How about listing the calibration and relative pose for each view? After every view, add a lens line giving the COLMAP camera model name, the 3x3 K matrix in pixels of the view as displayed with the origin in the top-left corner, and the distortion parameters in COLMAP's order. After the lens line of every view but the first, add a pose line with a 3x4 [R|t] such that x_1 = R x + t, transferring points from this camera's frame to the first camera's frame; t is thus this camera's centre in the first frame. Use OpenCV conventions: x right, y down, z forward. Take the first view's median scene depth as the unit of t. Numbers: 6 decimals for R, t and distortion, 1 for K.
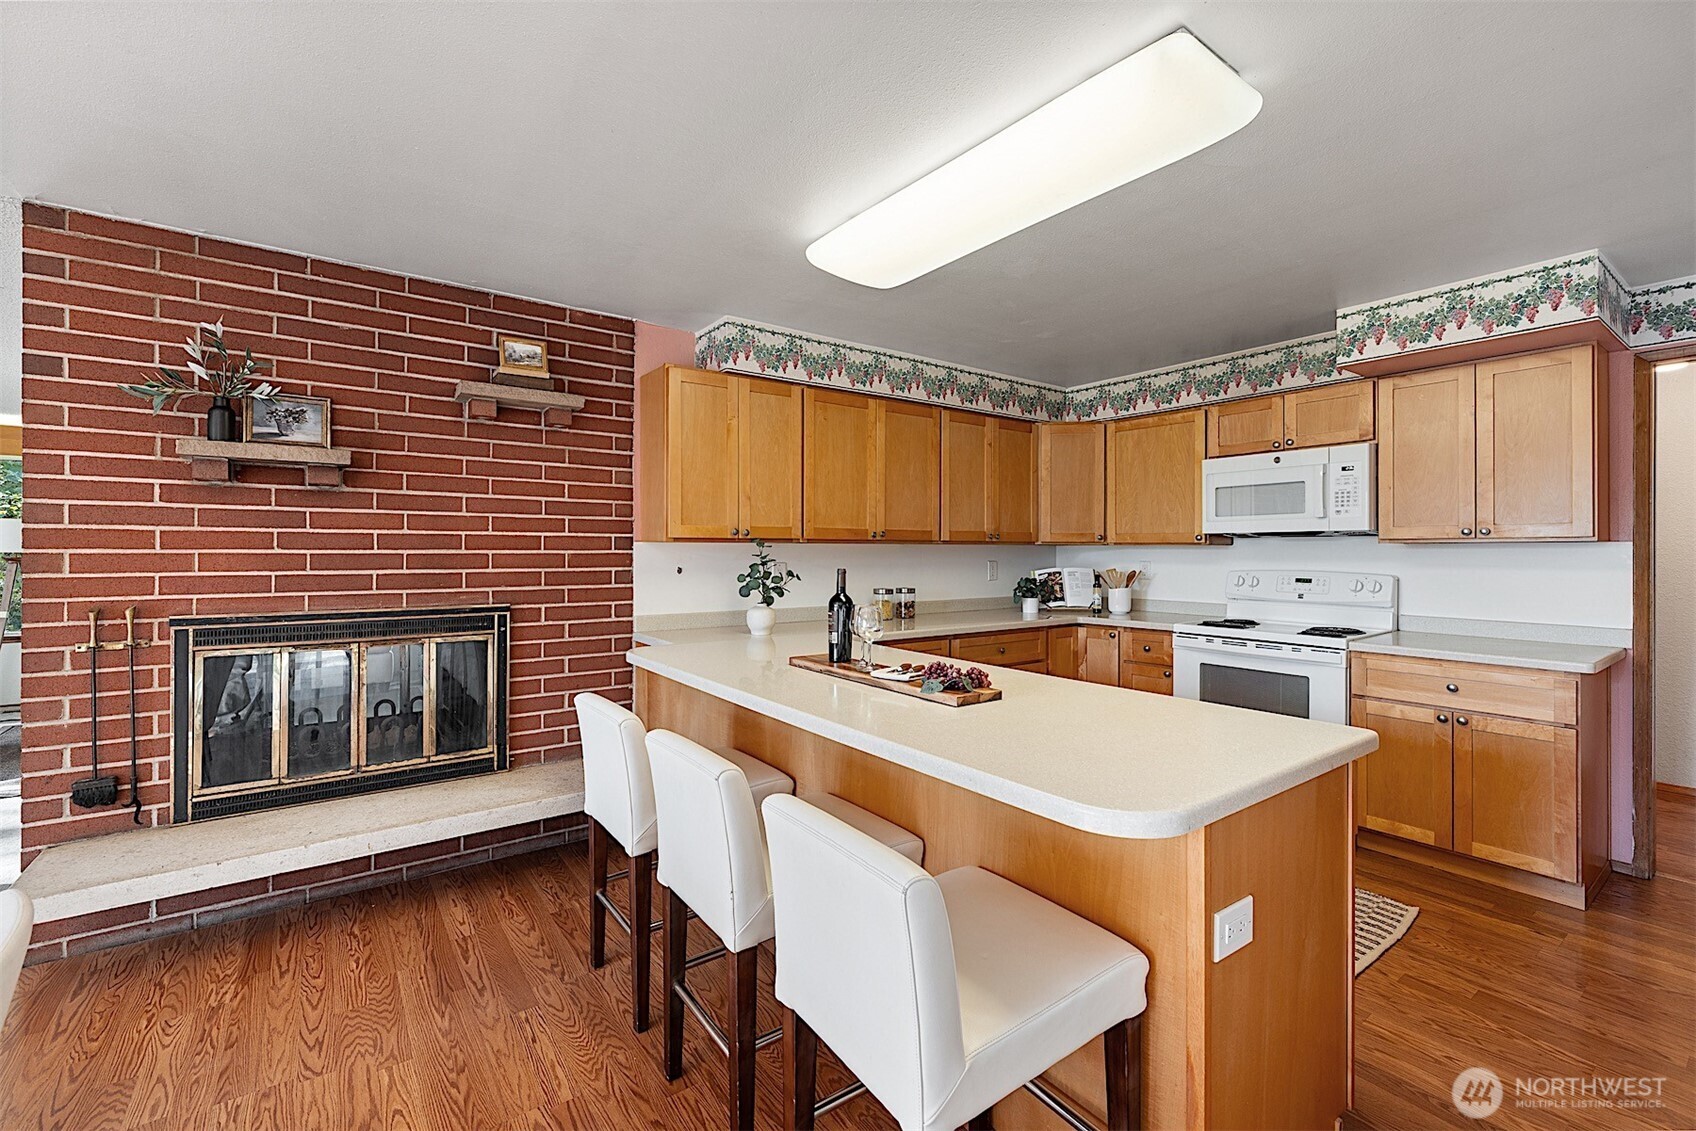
lens RADIAL K [[718.9, 0, 841.4], [0, 718.9, 552.3], [0, 0, 1]] dist [-0.002328, 0.000333]
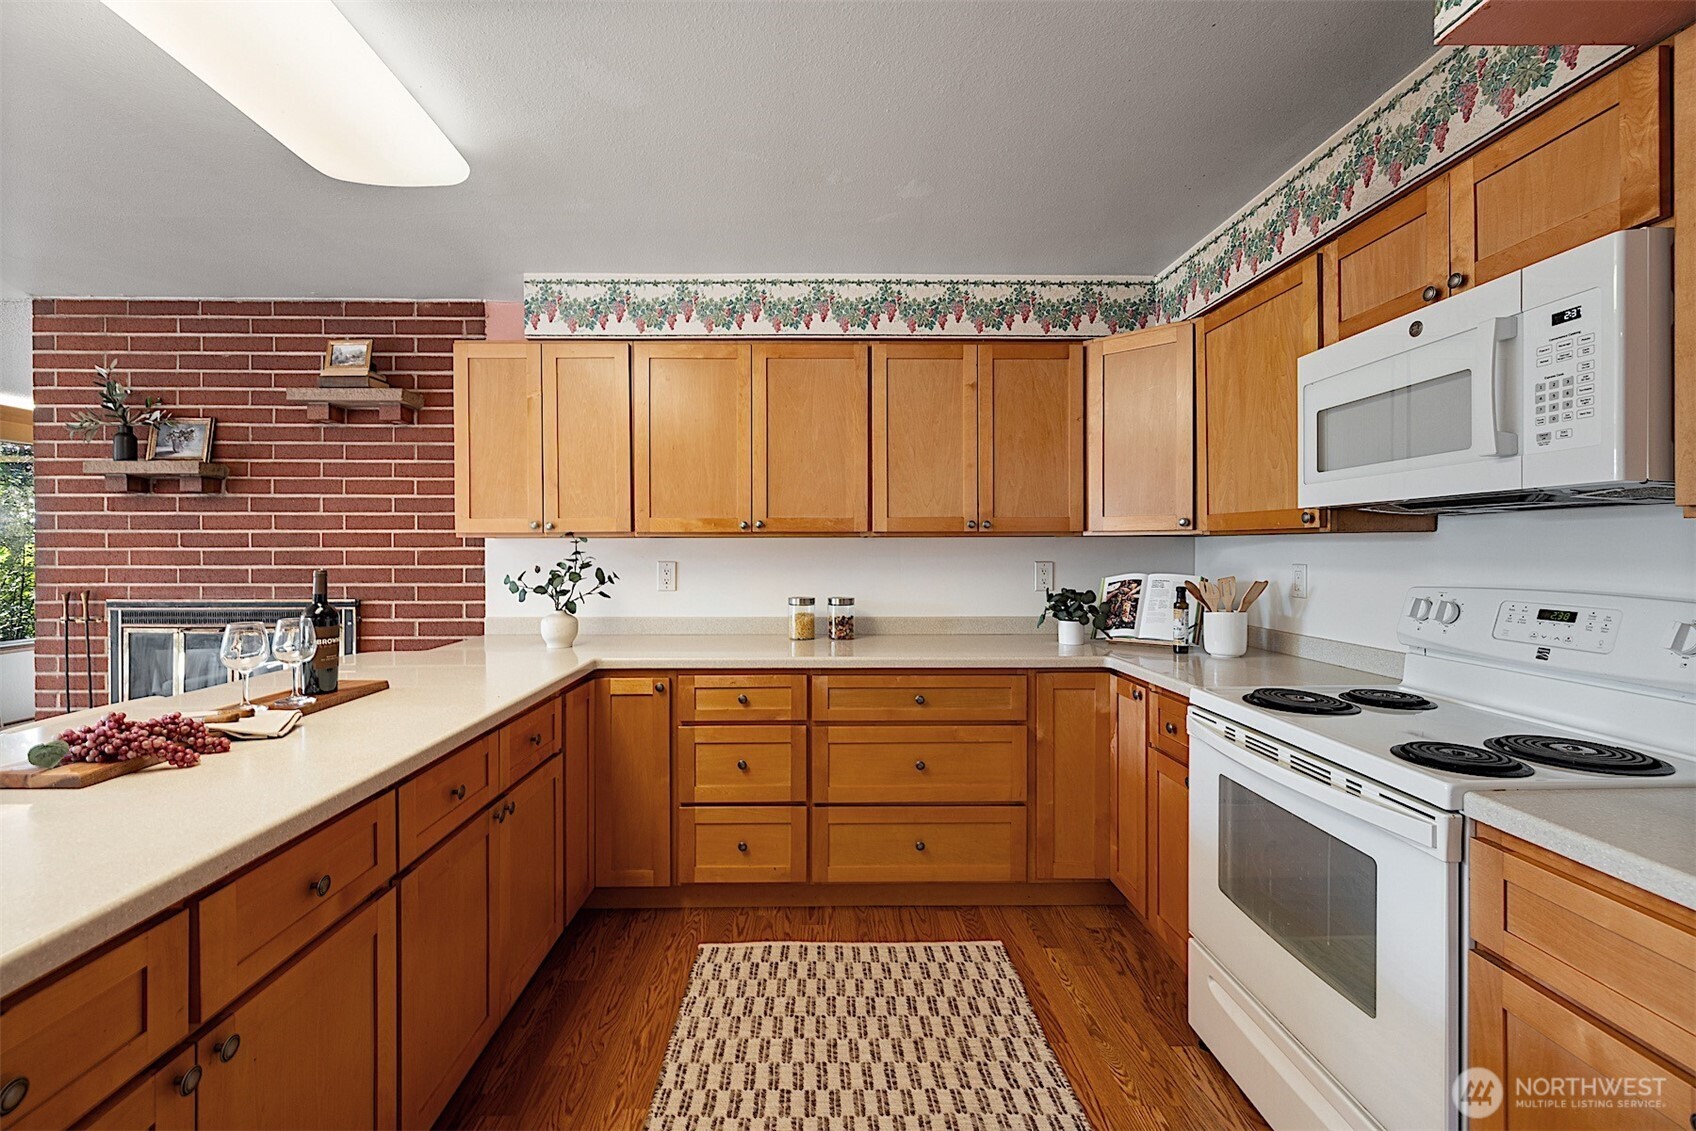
lens RADIAL K [[718.9, 0, 843.7], [0, 718.9, 553.7], [0, 0, 1]] dist [-0.002328, 0.000333]
pose [[0.817455, 0.001761, -0.575989, 0.641676], [0.001715, 0.999983, 0.005492, 0.001244], [0.575990, -0.005477, 0.817439, 0.511349]]
